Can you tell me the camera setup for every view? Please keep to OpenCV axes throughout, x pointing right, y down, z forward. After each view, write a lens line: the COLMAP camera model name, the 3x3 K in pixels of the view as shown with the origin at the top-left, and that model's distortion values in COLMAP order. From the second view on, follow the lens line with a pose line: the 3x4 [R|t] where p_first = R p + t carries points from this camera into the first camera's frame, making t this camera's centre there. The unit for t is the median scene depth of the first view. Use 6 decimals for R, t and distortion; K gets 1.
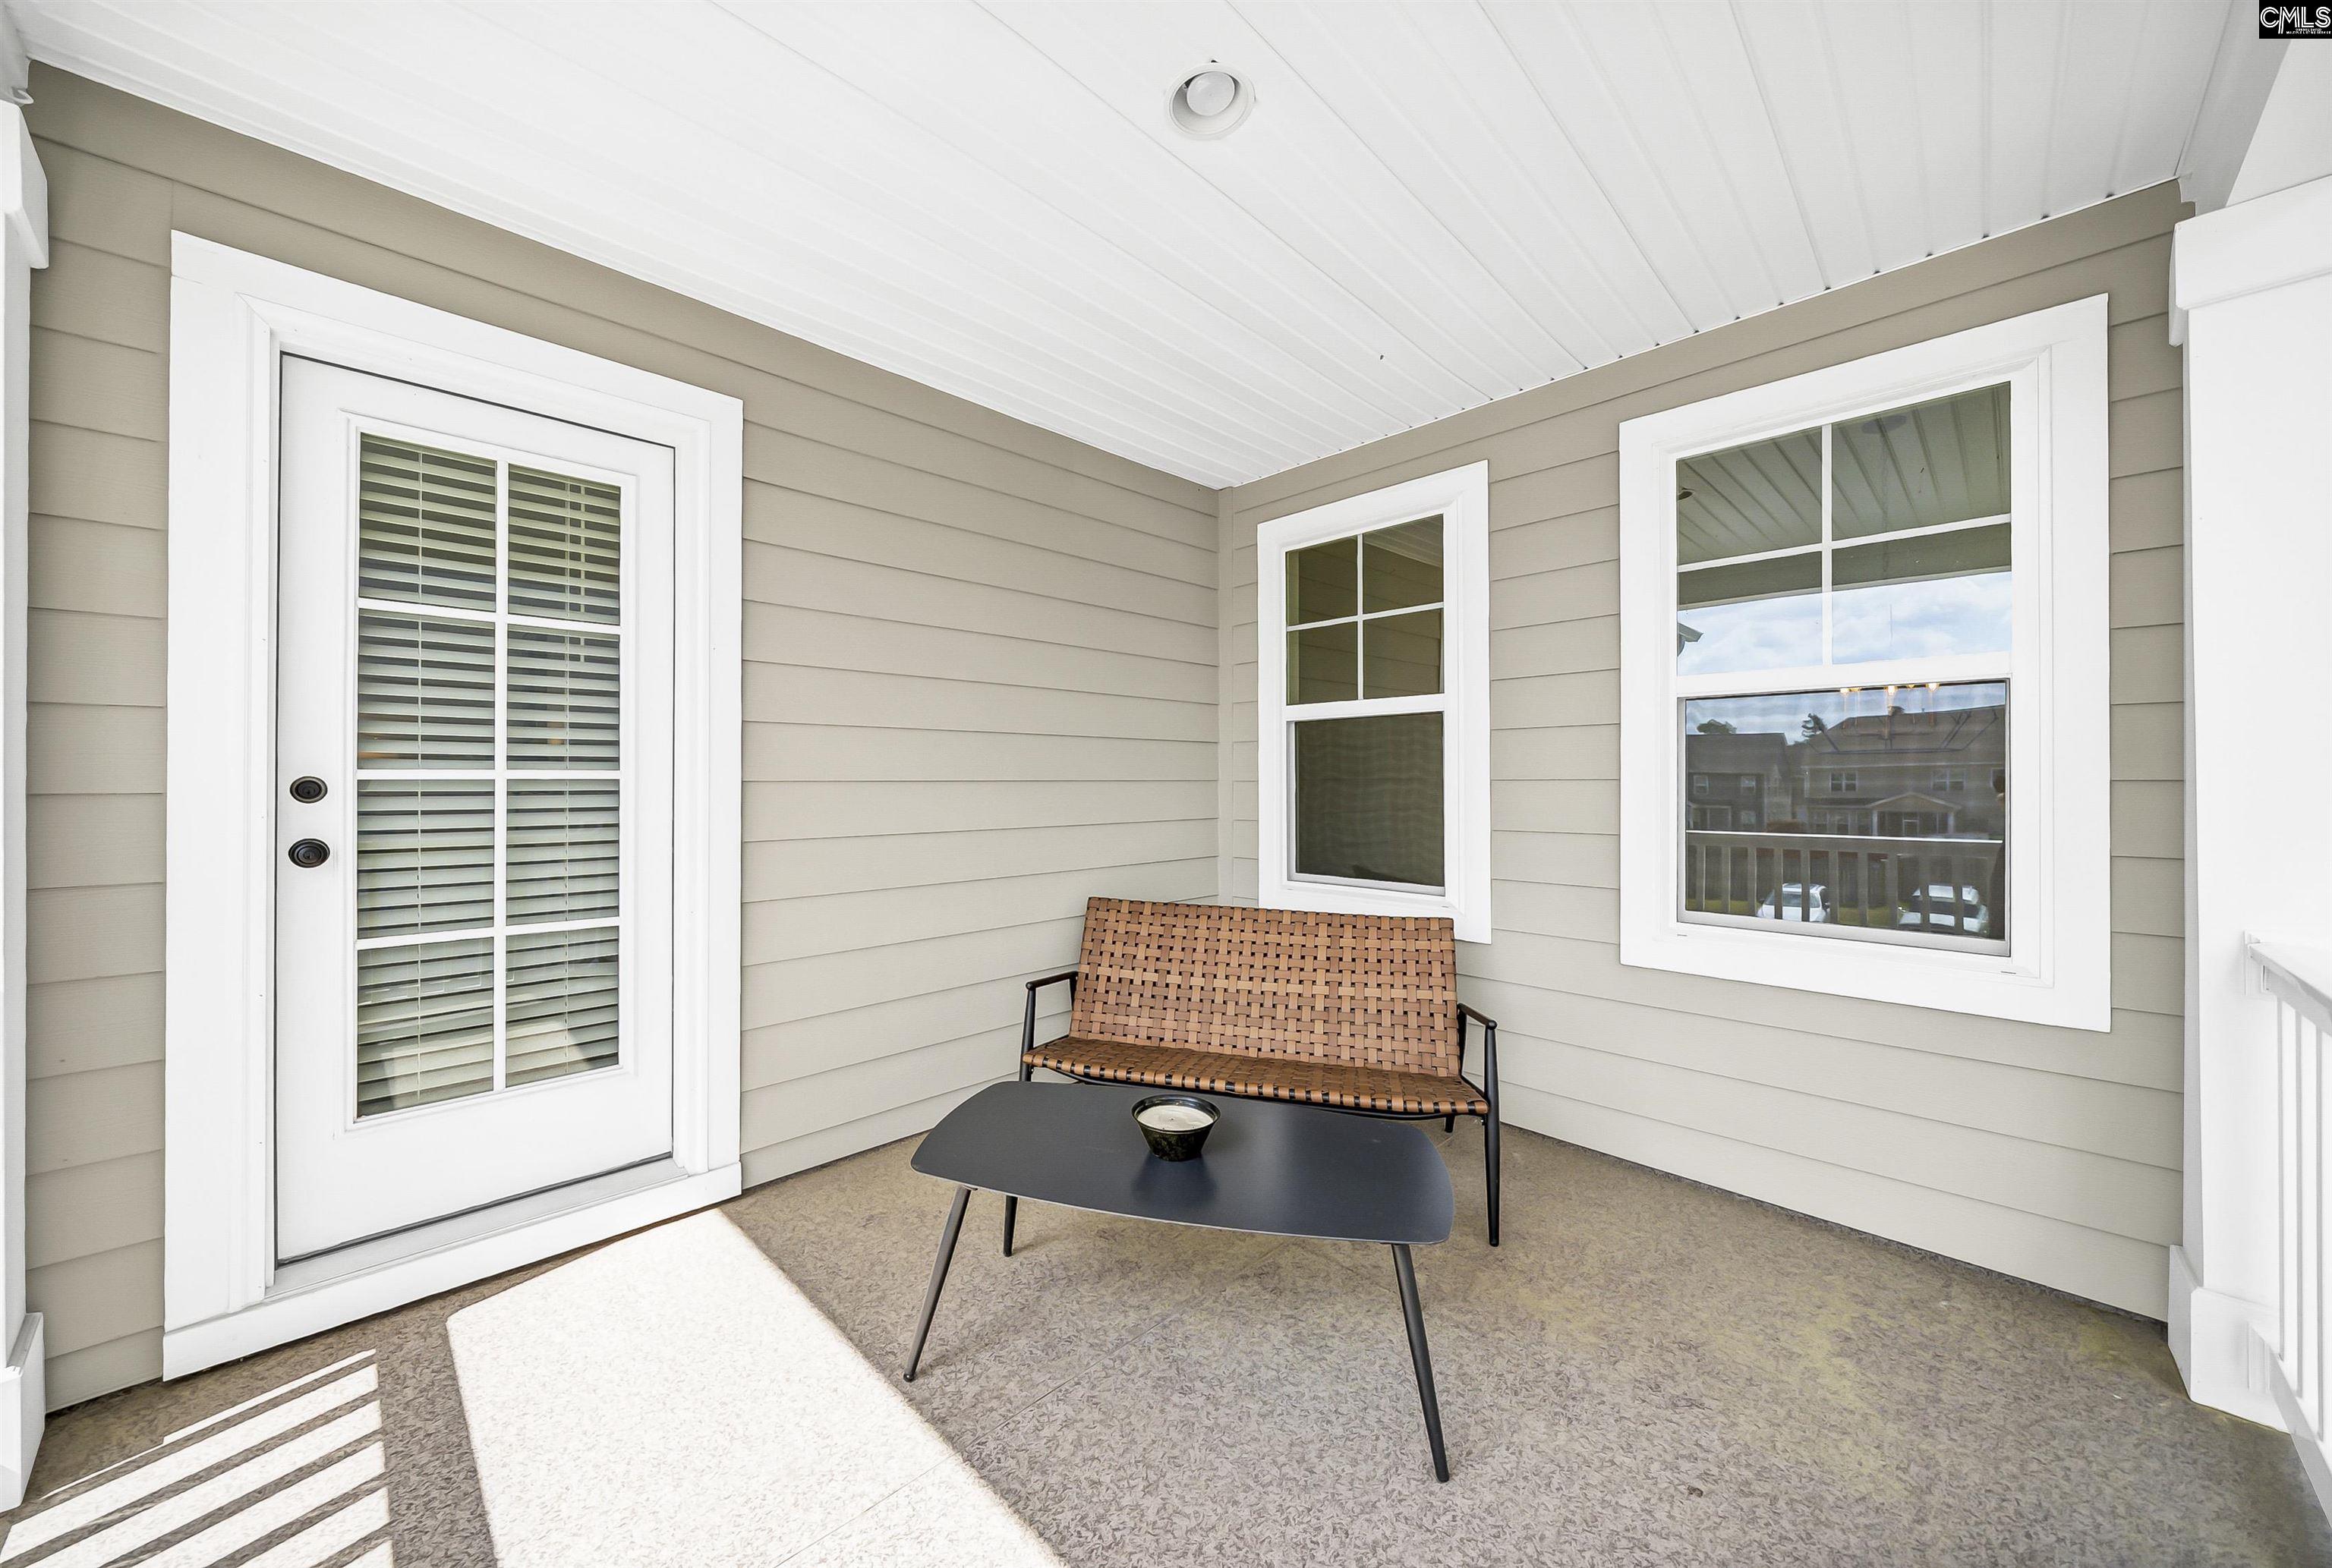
lens RADIAL K [[839.9, 0, 1156.4], [0, 839.9, 776.8], [0, 0, 1]] dist [-0.005582, -0.000085]
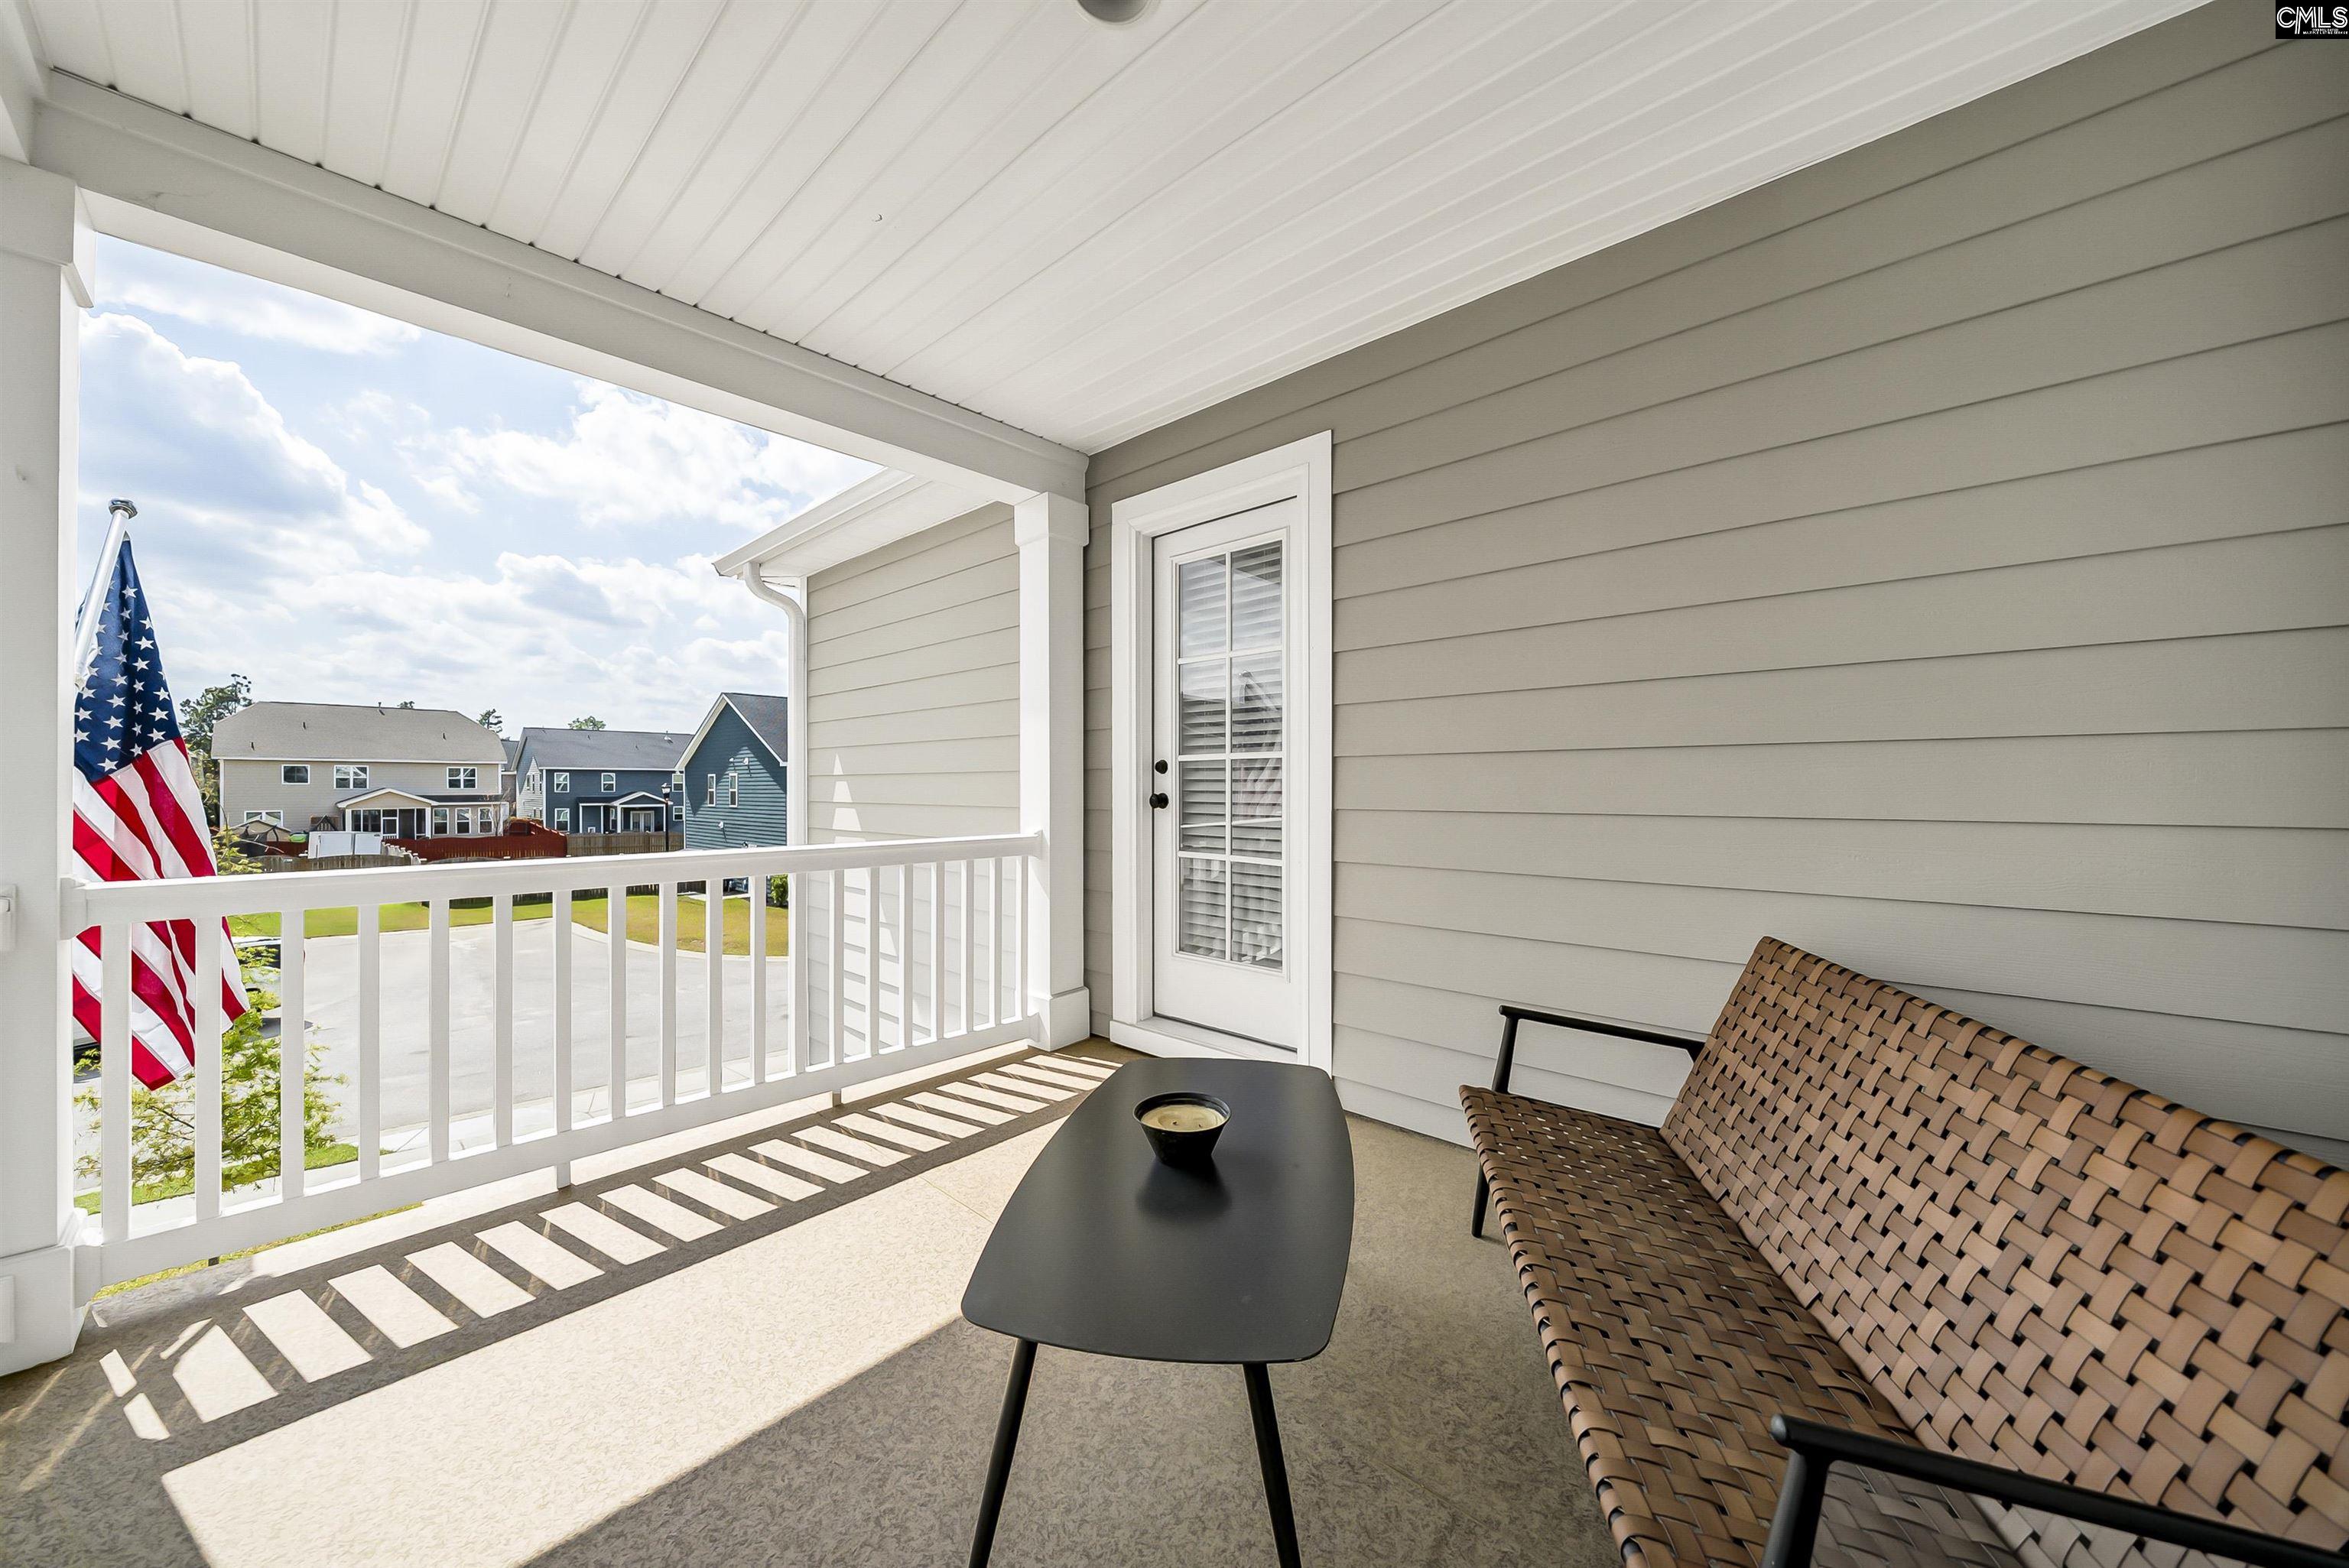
lens RADIAL K [[846.0, 0, 1164.7], [0, 846.0, 790.3], [0, 0, 1]] dist [-0.005582, -0.000085]
pose [[0.029871, 0.005526, -0.999538, 0.735148], [0.005345, 0.999970, 0.005688, 0.047554], [0.999539, -0.005512, 0.029841, 0.796138]]
